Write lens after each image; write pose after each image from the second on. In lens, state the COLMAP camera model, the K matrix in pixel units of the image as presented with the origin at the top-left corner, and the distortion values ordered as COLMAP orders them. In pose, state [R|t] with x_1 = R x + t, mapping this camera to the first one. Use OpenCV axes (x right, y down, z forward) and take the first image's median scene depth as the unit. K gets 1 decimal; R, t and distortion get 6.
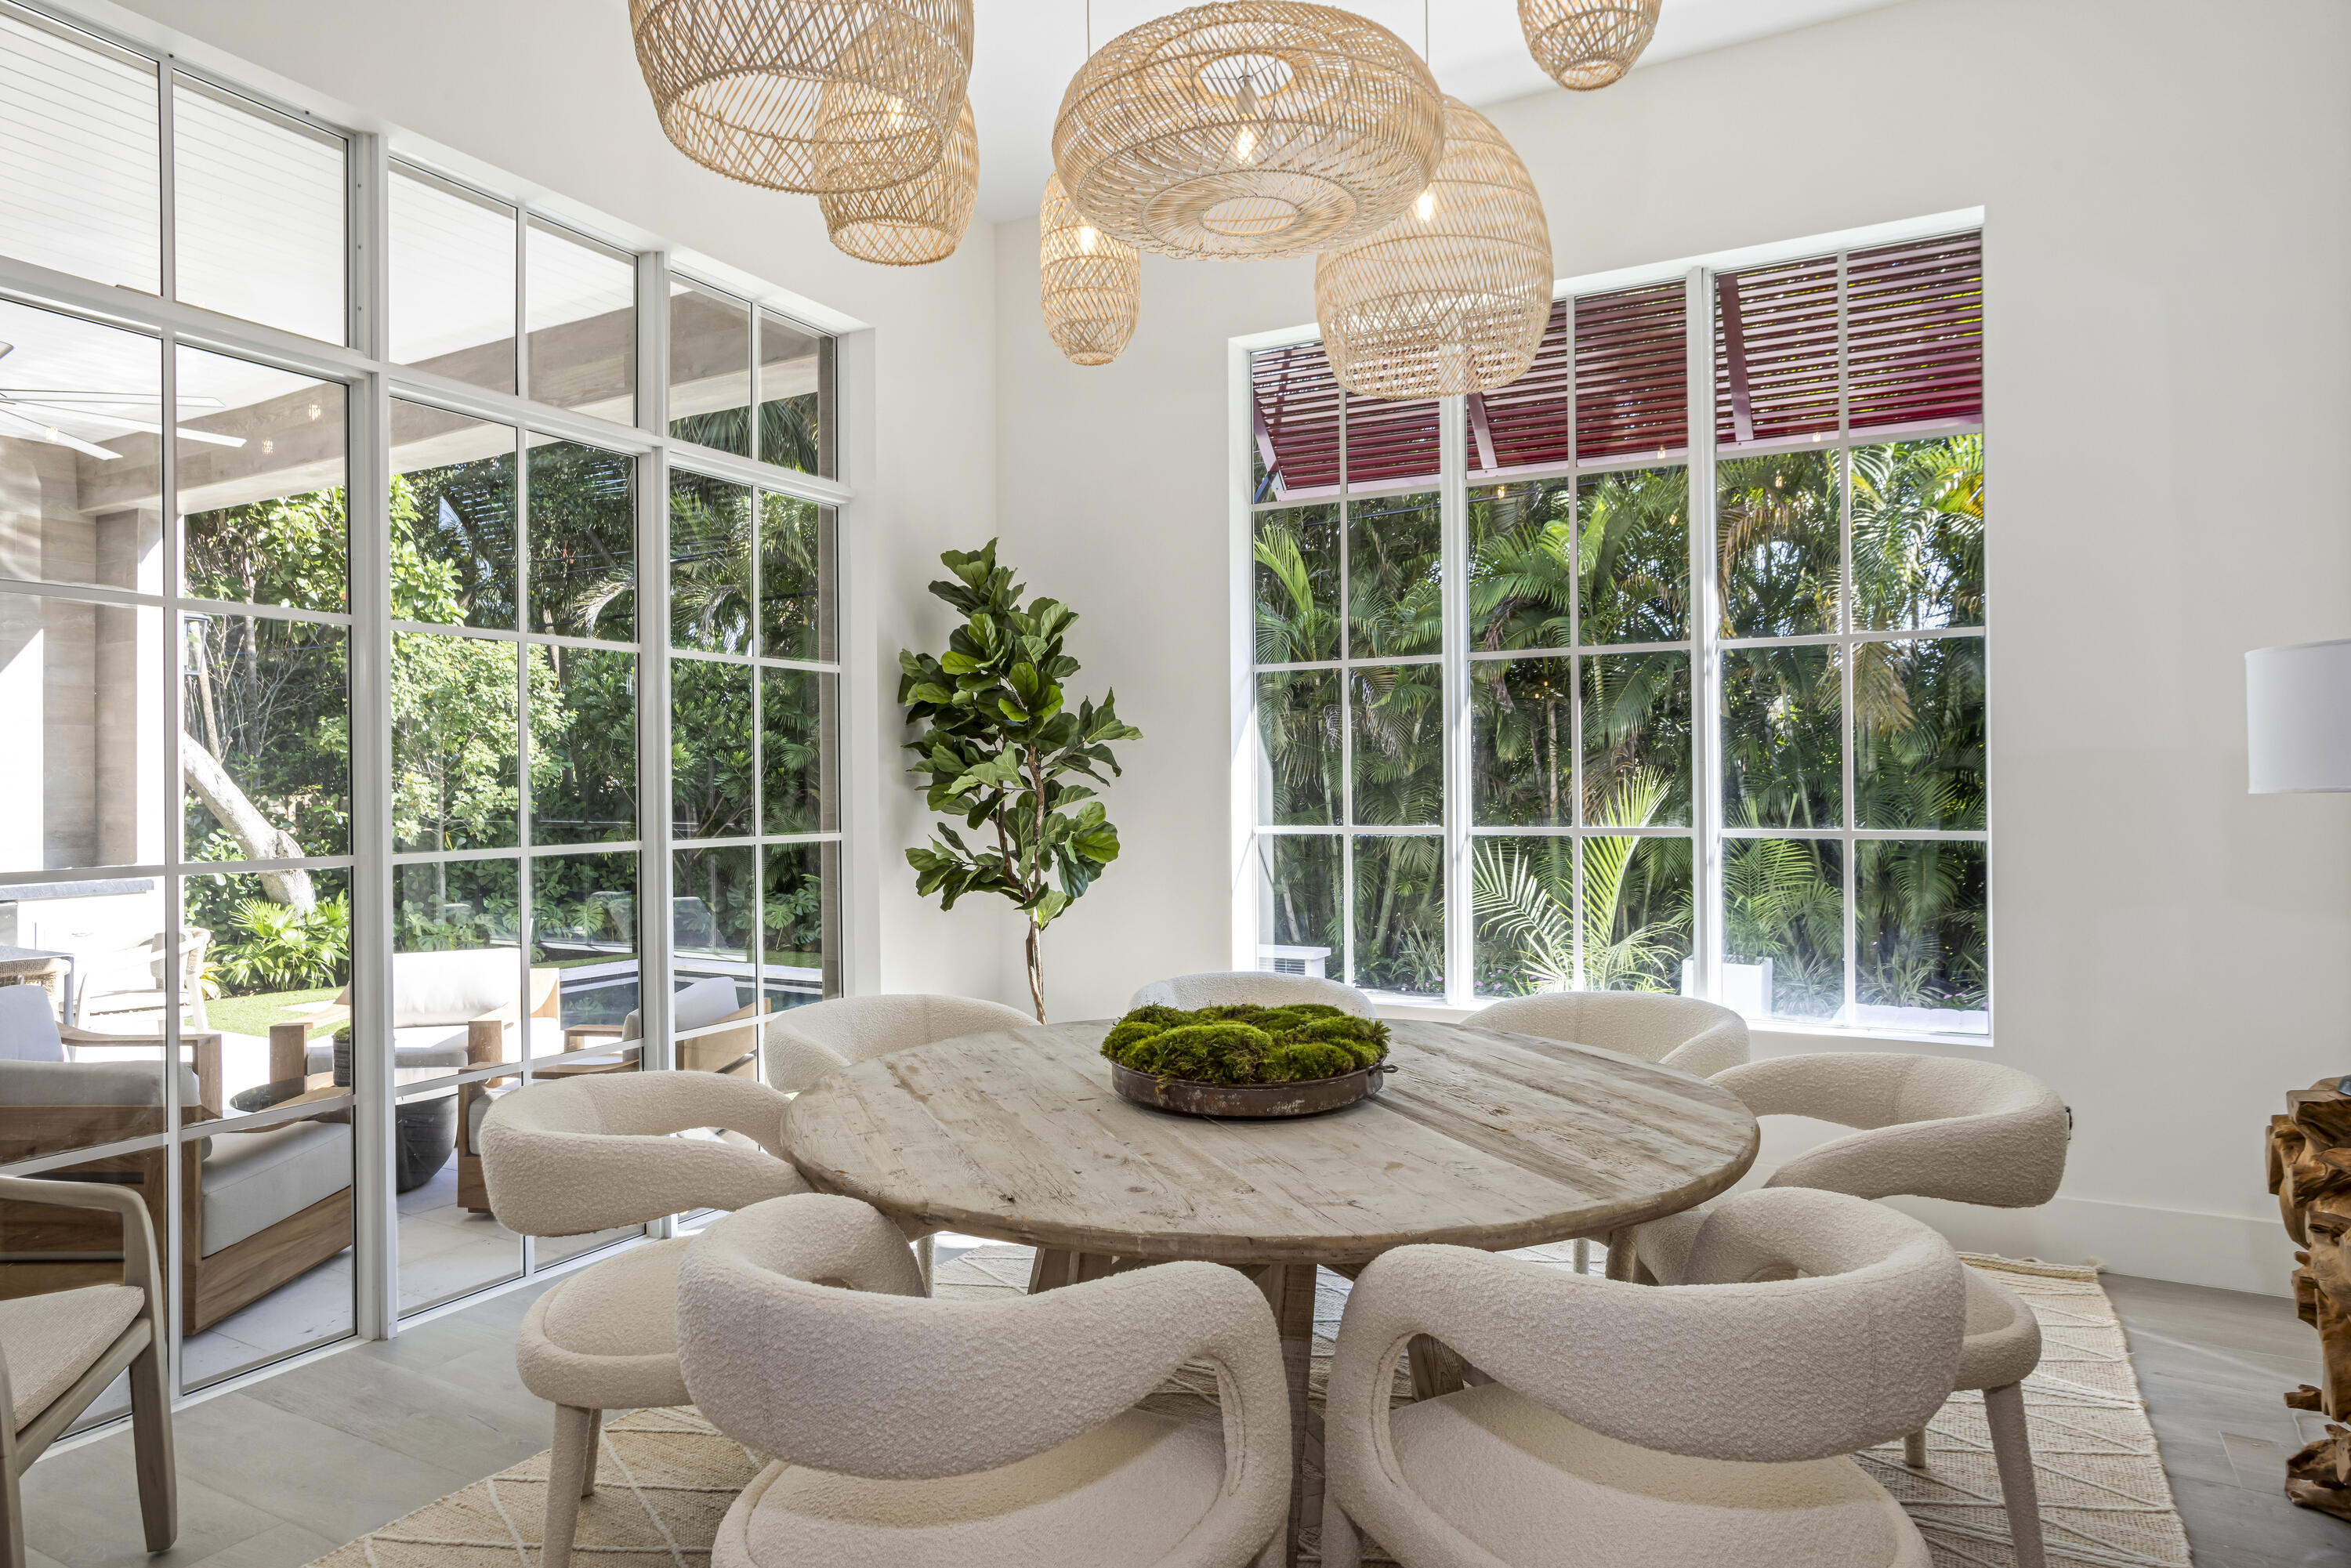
lens RADIAL K [[1356.8, 0, 1180.6], [0, 1356.8, 756.9], [0, 0, 1]] dist [0.001298, 0.000395]
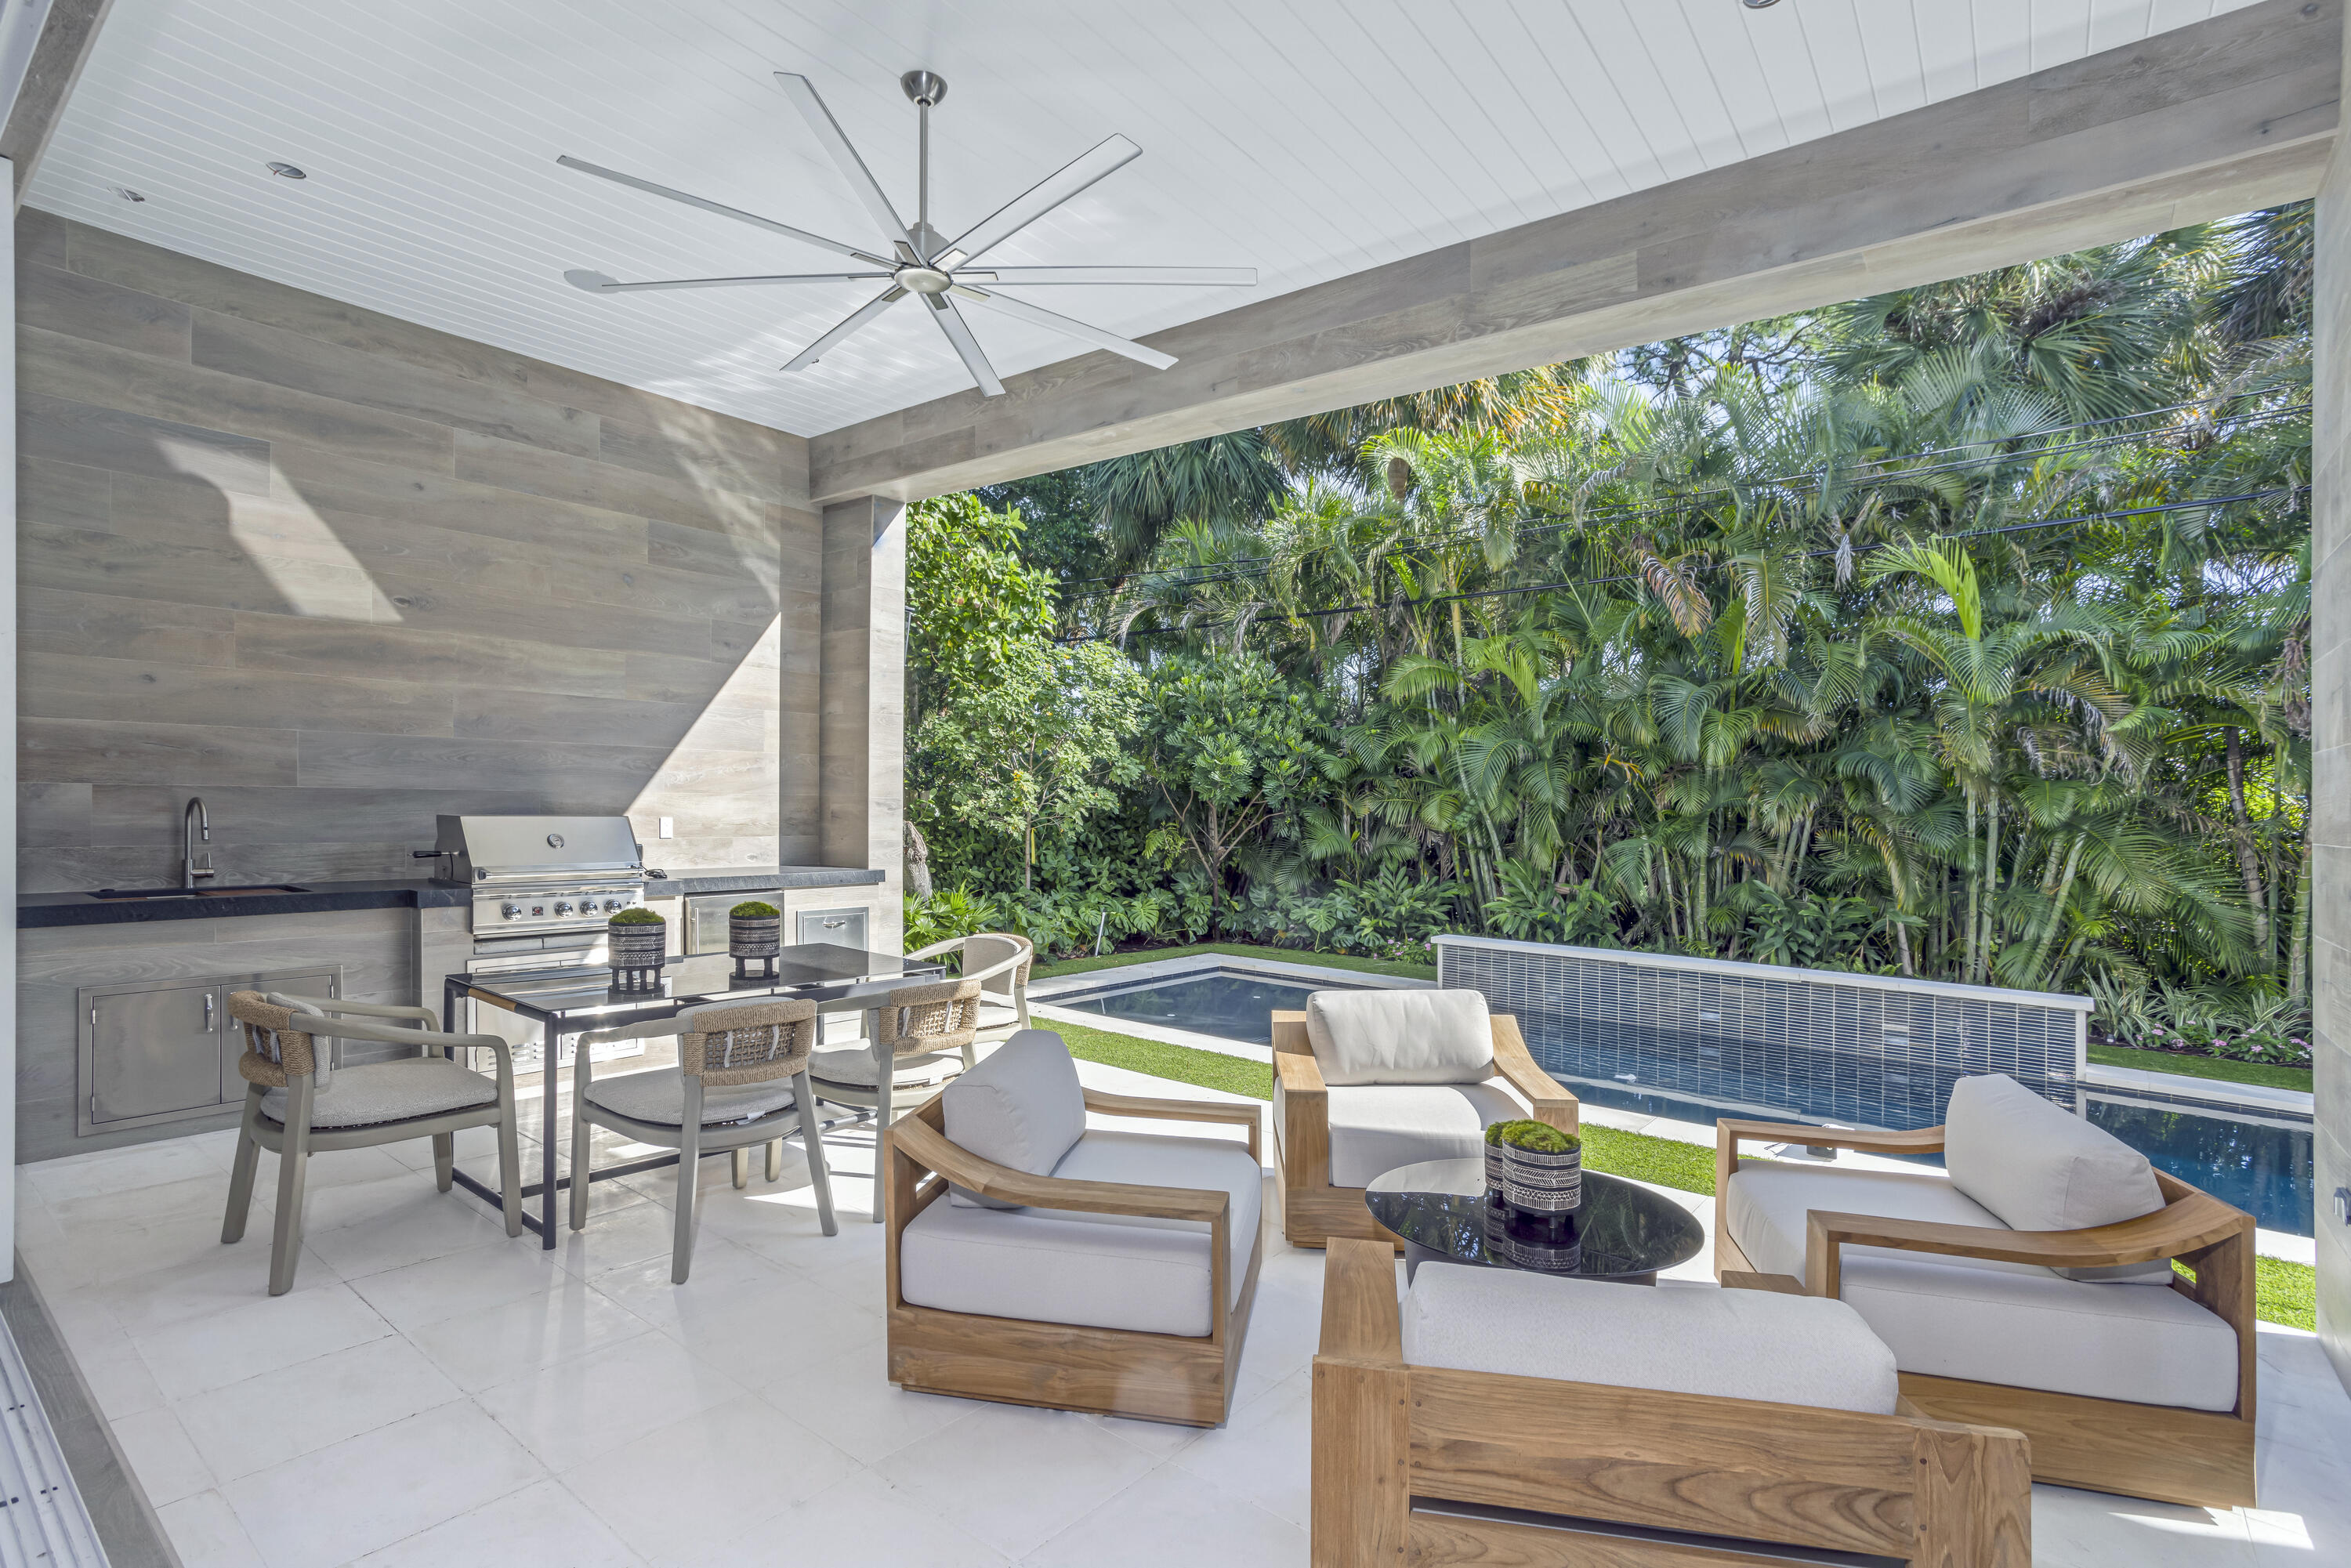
lens RADIAL K [[1156.0, 0, 1175.5], [0, 1156.0, 784.0], [0, 0, 1]] dist [-0.044147, 0.031620]
pose [[0.983778, 0.029281, -0.176984, -0.389617], [-0.026959, 0.999516, 0.015514, 0.008674], [0.177353, -0.010491, 0.984091, 0.209084]]
